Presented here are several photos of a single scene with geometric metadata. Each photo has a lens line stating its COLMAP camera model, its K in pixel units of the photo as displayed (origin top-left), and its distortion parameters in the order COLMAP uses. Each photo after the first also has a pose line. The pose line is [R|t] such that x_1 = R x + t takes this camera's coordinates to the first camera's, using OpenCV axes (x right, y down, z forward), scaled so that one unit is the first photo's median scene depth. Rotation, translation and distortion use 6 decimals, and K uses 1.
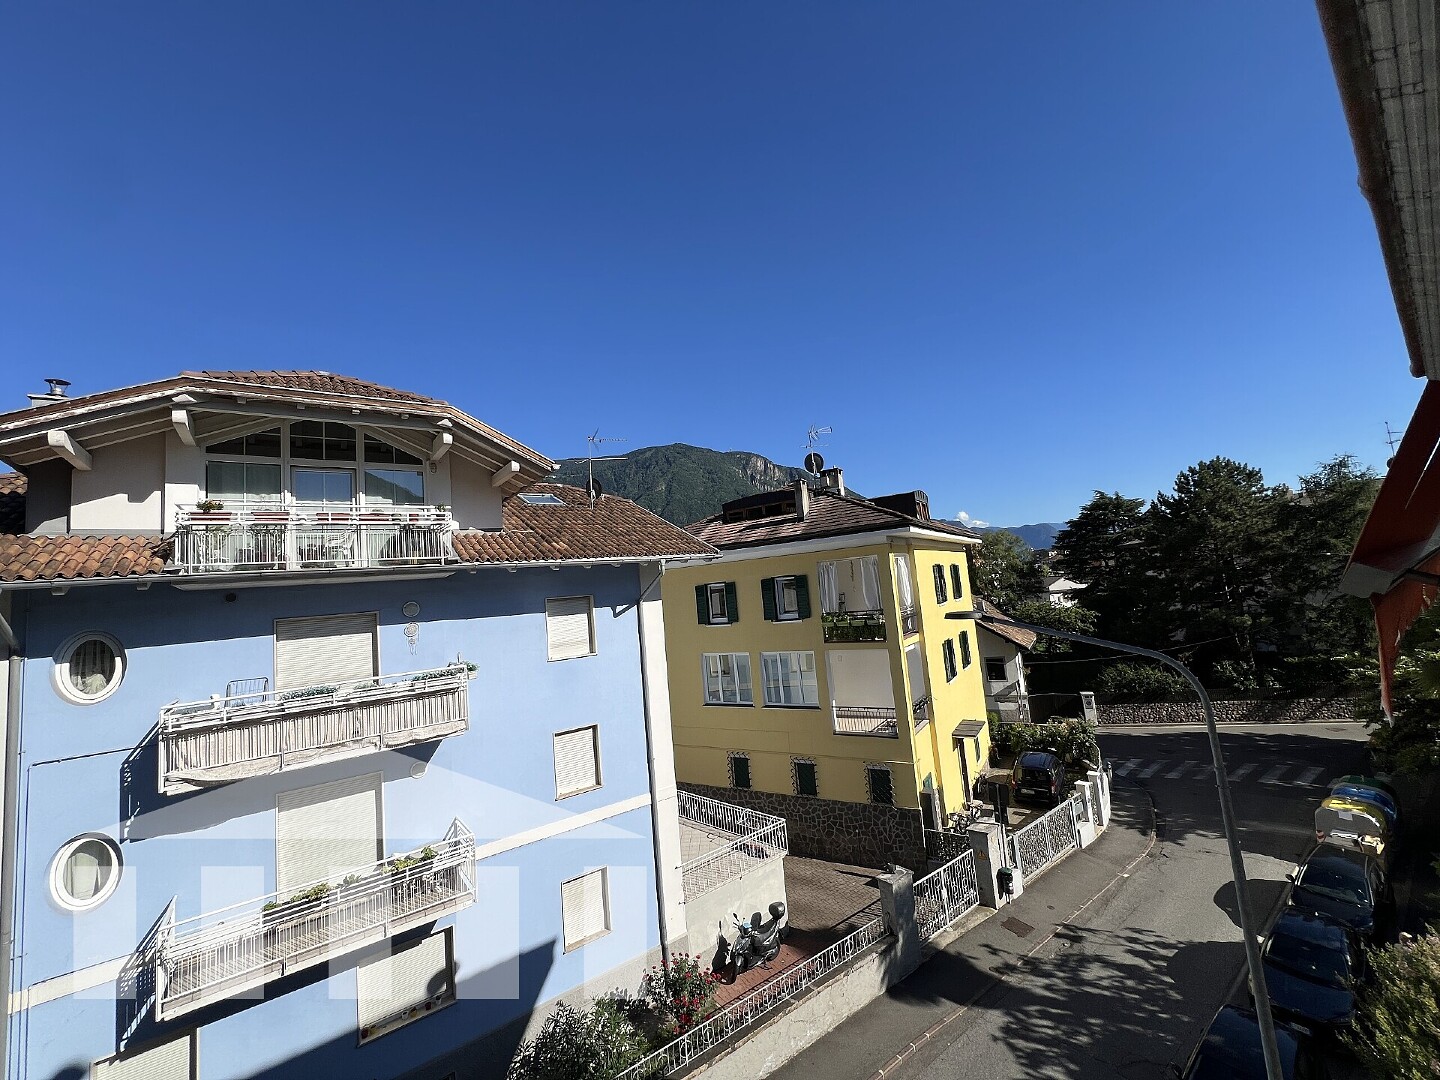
lens RADIAL K [[577.2, 0, 717.9], [0, 577.2, 535.2], [0, 0, 1]] dist [-0.000956, 0.000442]
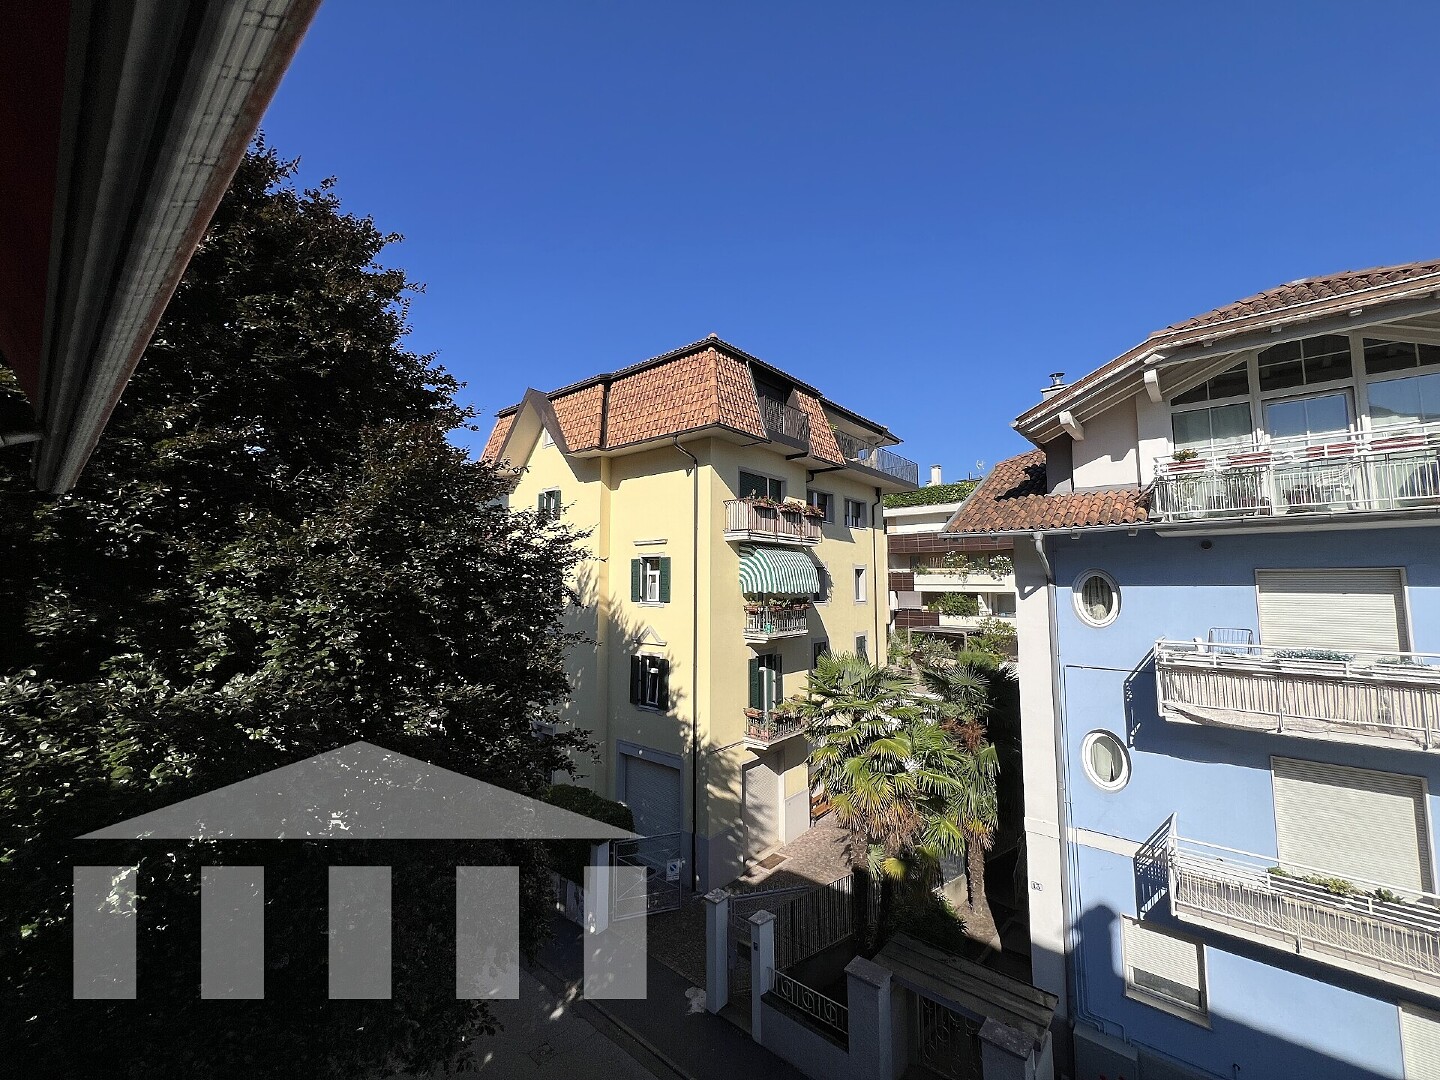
lens RADIAL K [[577.2, 0, 715.9], [0, 577.2, 534.2], [0, 0, 1]] dist [-0.000956, 0.000442]
pose [[0.210000, 0.003753, -0.977694, -0.046495], [0.079291, 0.996633, 0.020857, 0.001812], [0.974481, -0.081902, 0.208996, -0.042656]]
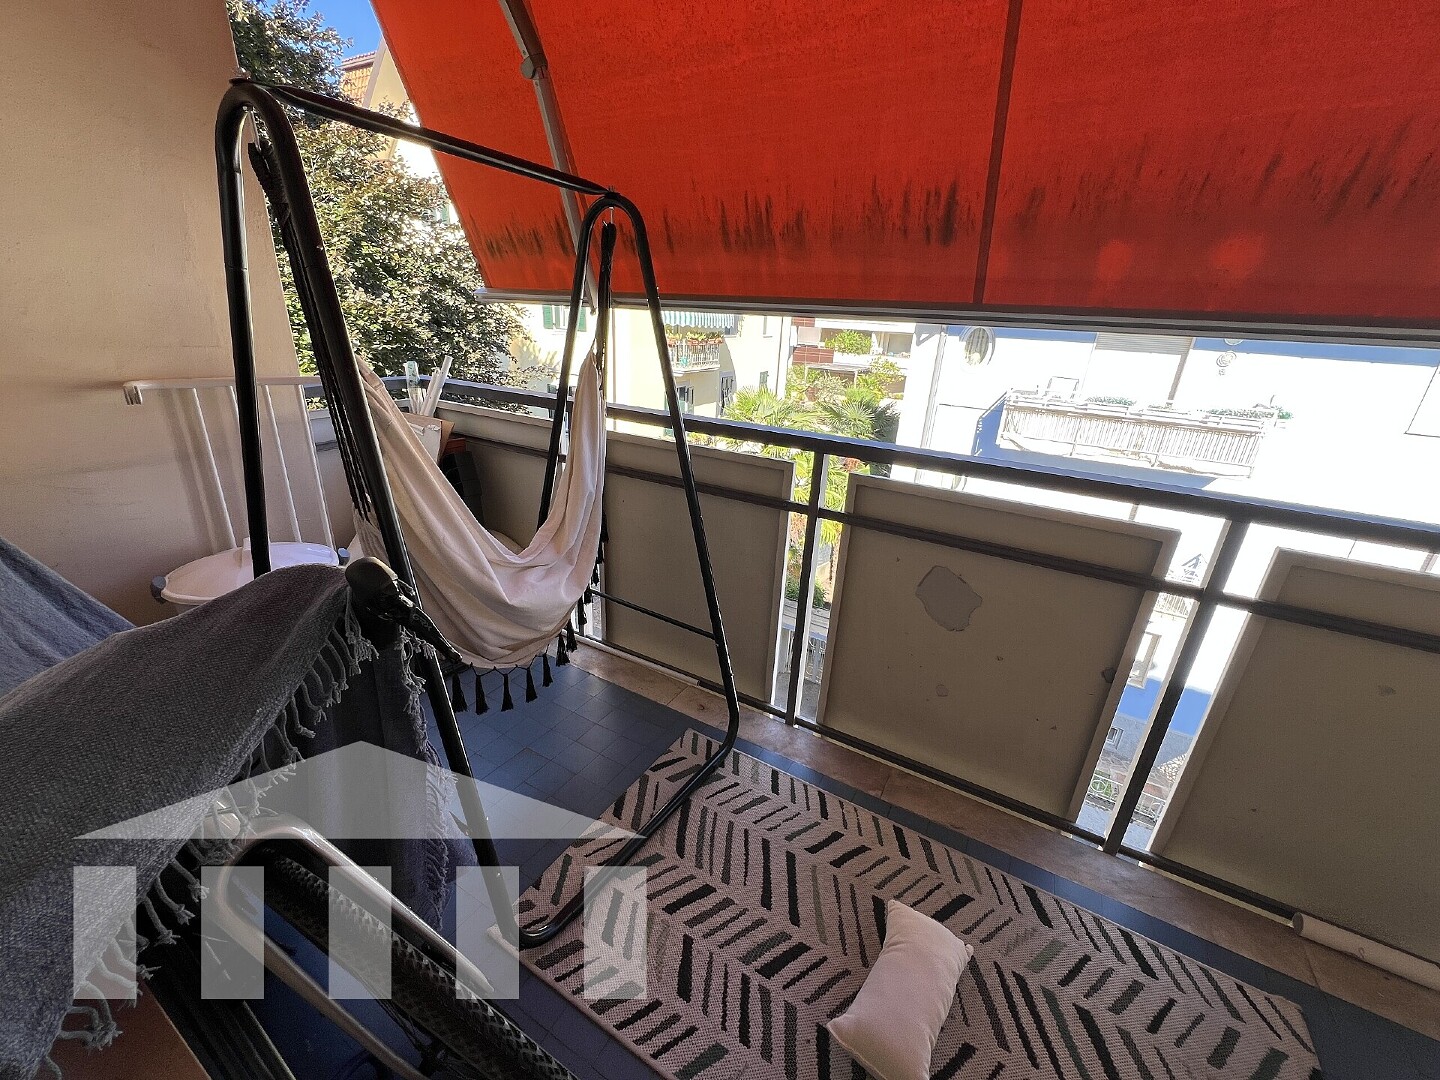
lens RADIAL K [[576.6, 0, 716.7], [0, 576.6, 532.6], [0, 0, 1]] dist [-0.004418, 0.000911]
pose [[0.374641, 0.427763, -0.822595, 0.063370], [0.012998, 0.884700, 0.465979, -0.042292], [0.927079, -0.185267, 0.325885, -0.163337]]
